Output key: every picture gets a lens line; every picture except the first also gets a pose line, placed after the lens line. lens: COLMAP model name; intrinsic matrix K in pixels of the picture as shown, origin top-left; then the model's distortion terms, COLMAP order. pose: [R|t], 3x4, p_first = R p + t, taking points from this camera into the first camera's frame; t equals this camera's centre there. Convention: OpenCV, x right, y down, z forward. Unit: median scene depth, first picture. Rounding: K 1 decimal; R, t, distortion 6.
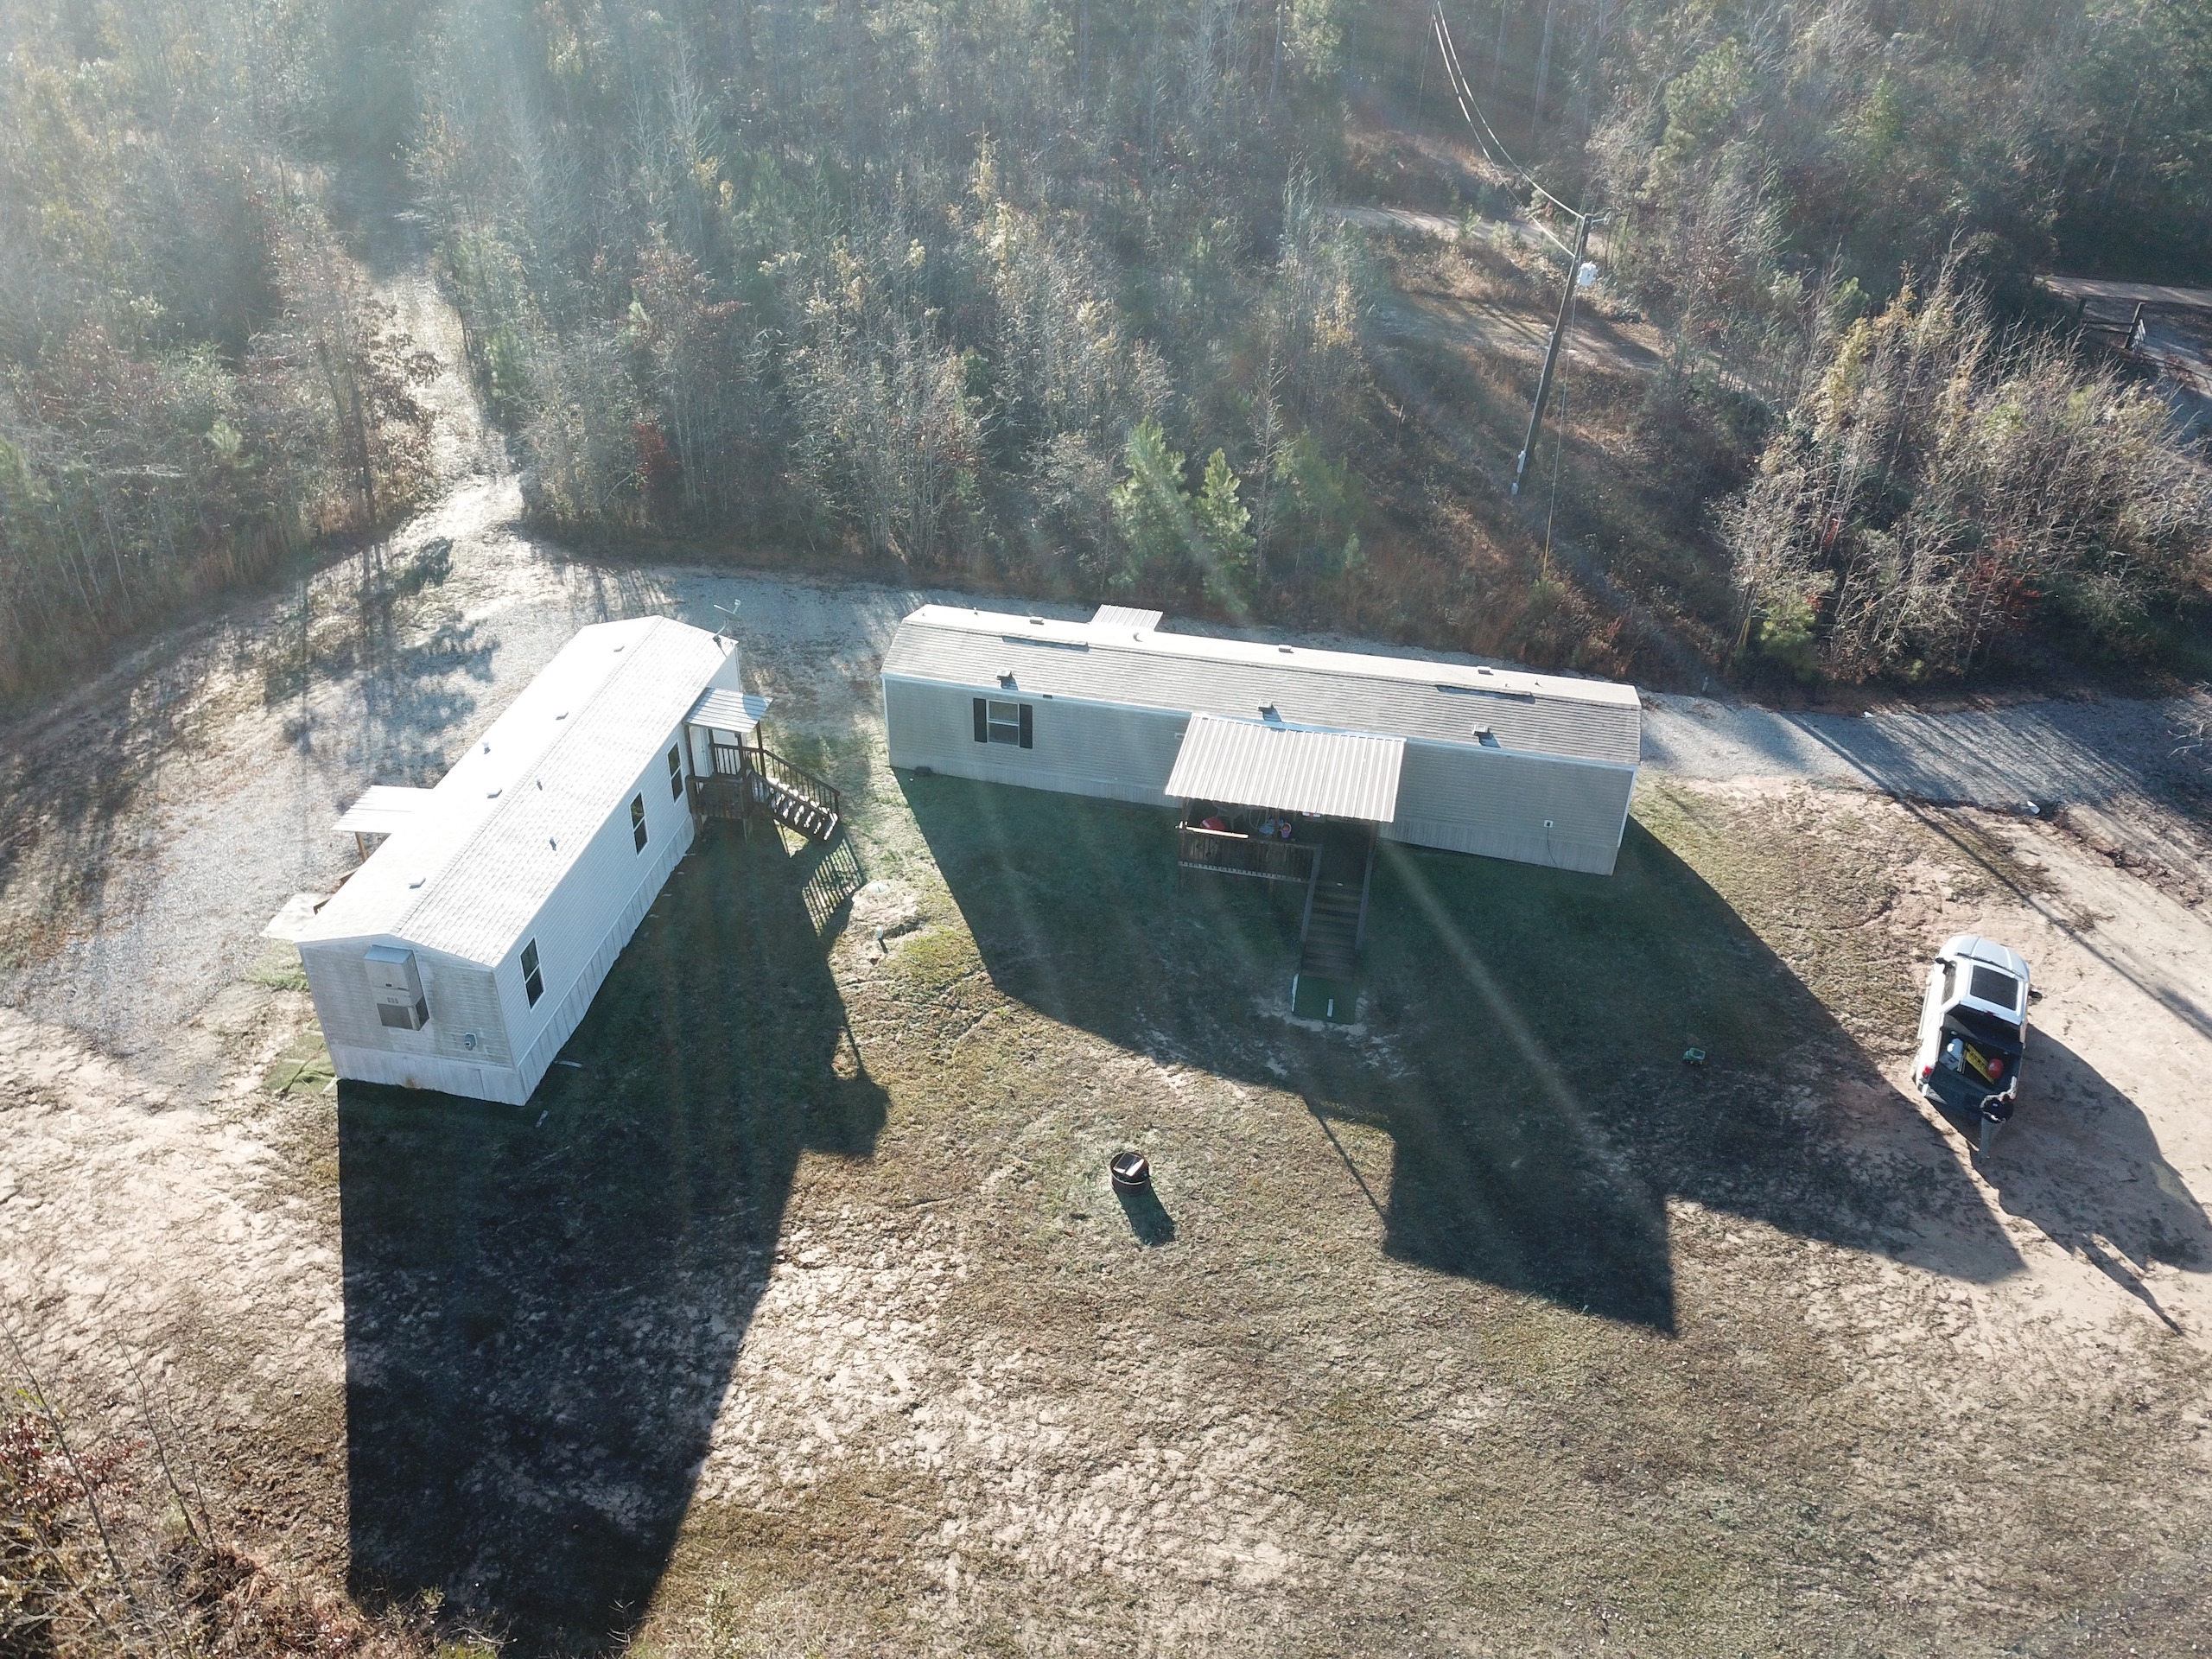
lens RADIAL K [[1663.1, 0, 1106.0], [0, 1663.1, 829.5], [0, 0, 1]] dist [0.005986, -0.001664]
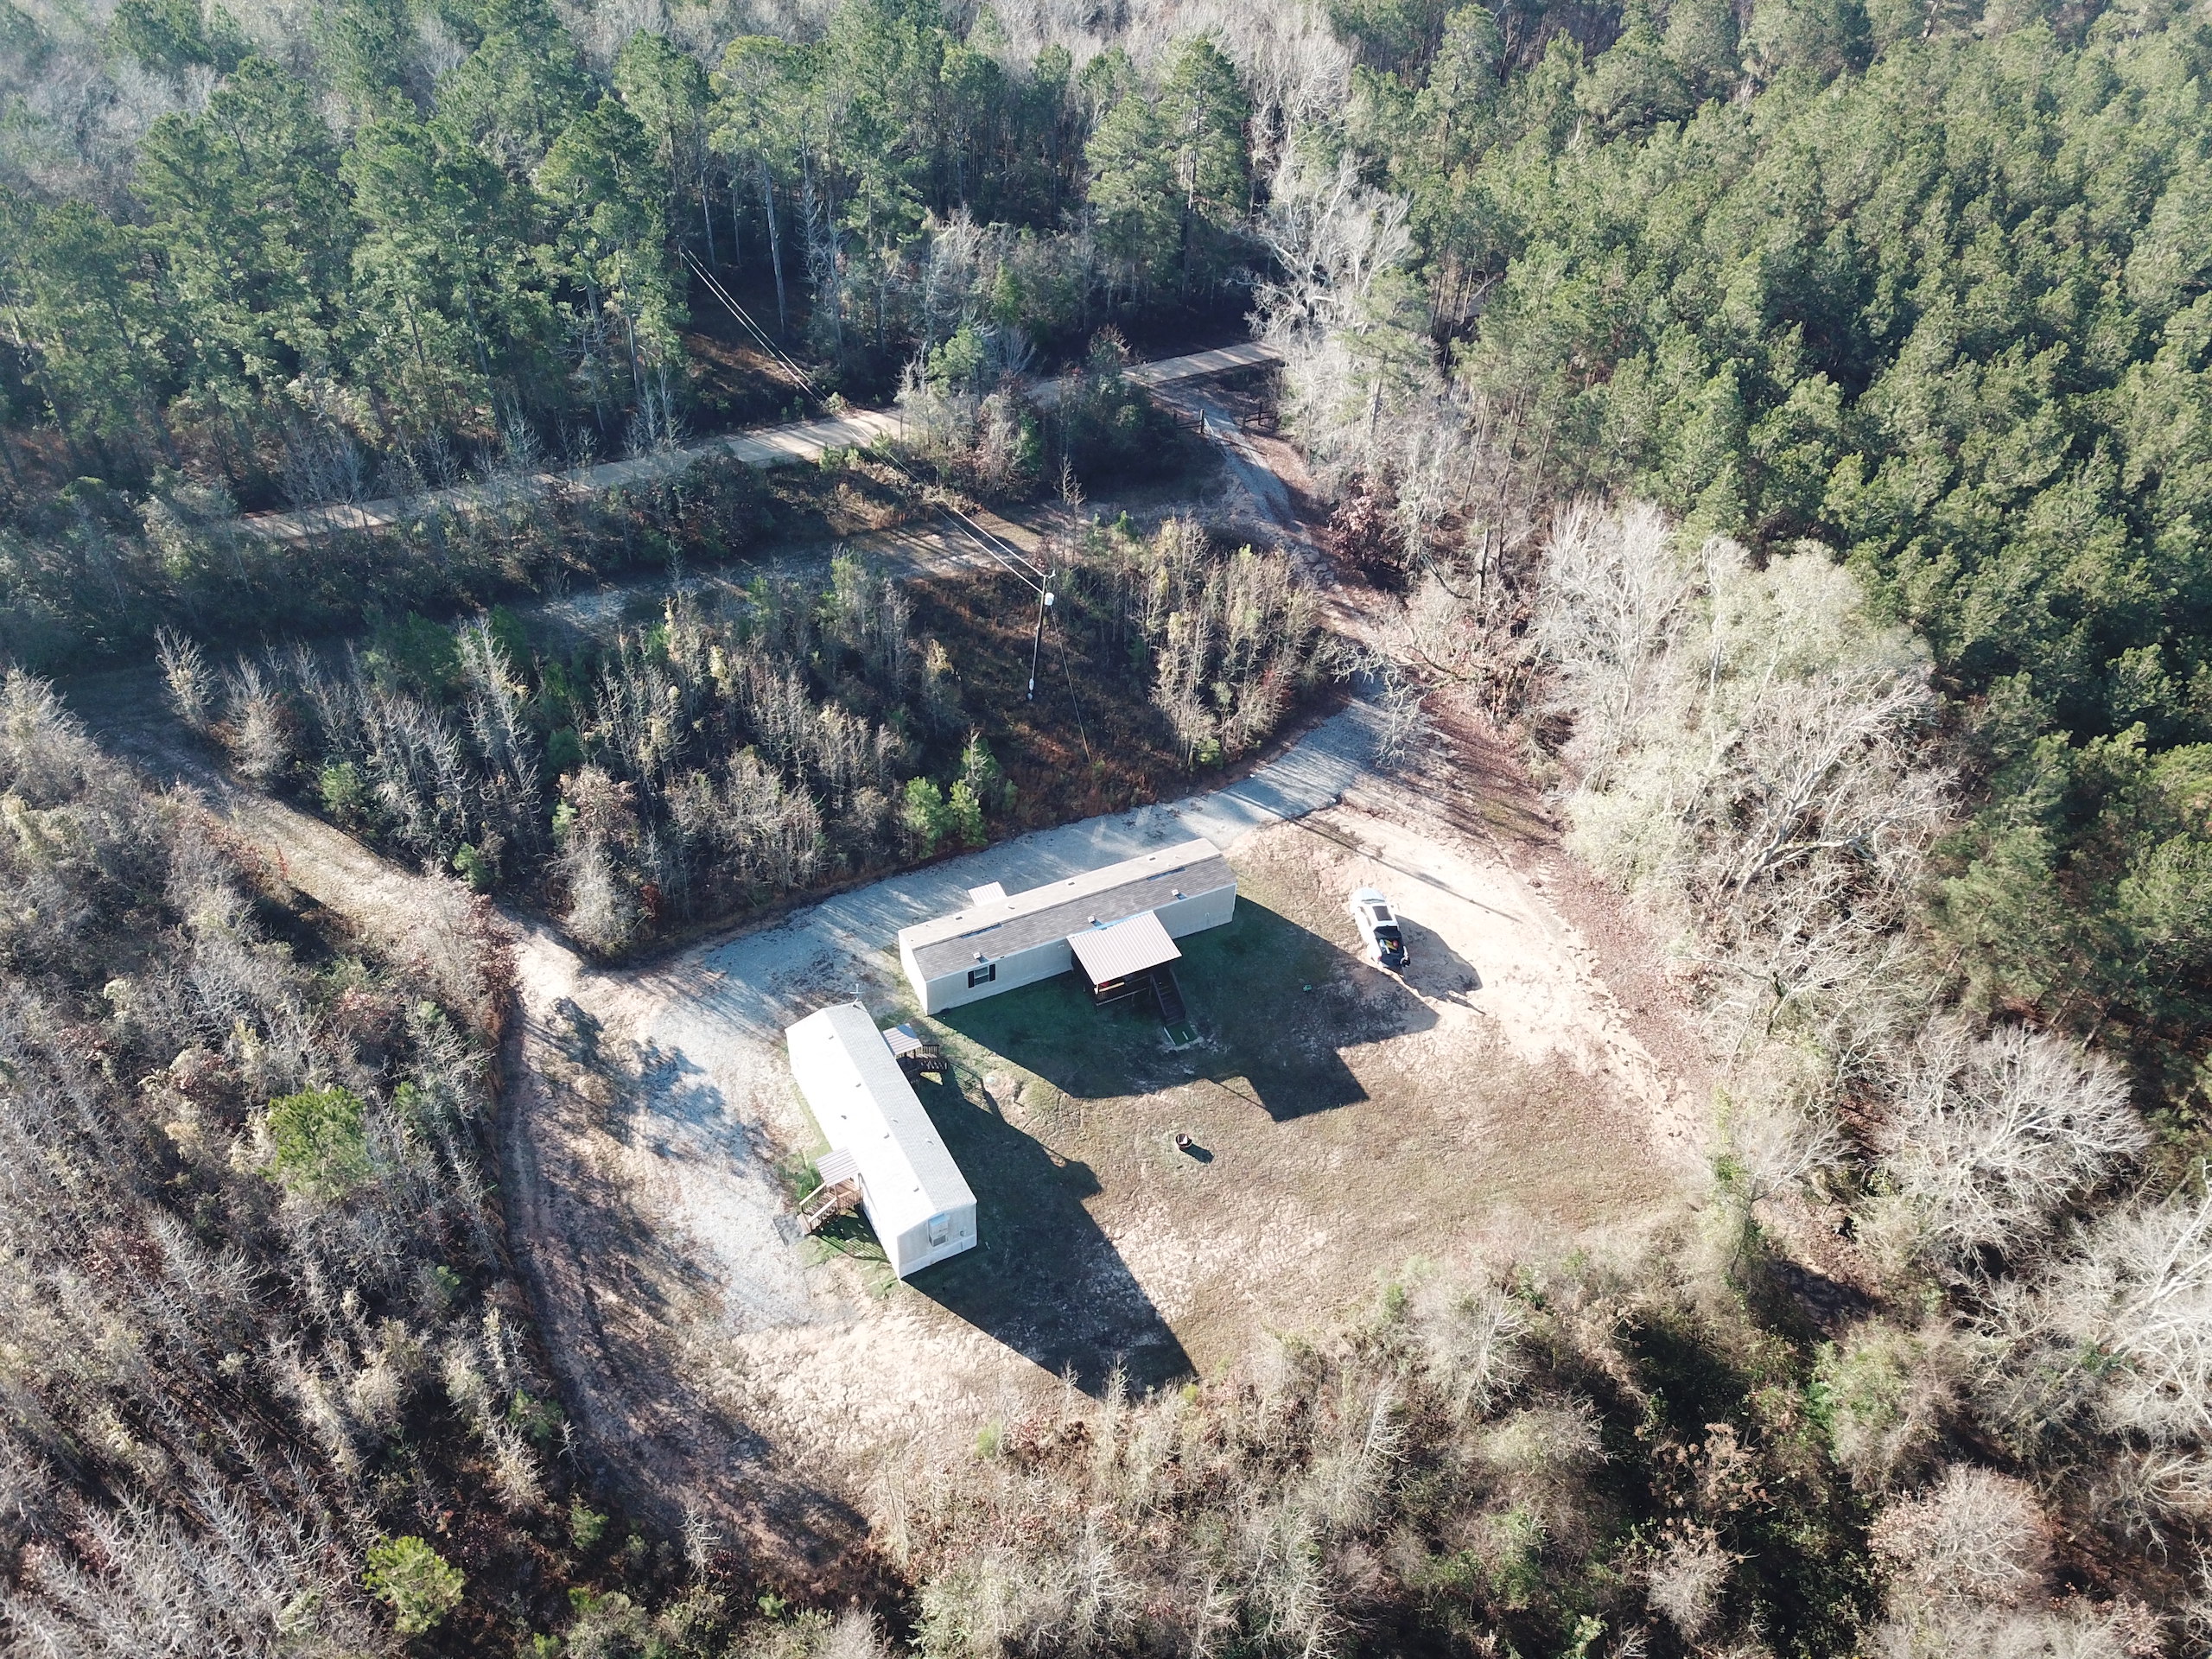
lens RADIAL K [[1663.1, 0, 1106.0], [0, 1663.1, 829.5], [0, 0, 1]] dist [0.005986, -0.001664]
pose [[0.781076, -0.406695, 0.473835, -0.898149], [0.313892, 0.911700, 0.265094, -0.775426], [-0.539807, -0.058325, 0.839765, -0.859471]]
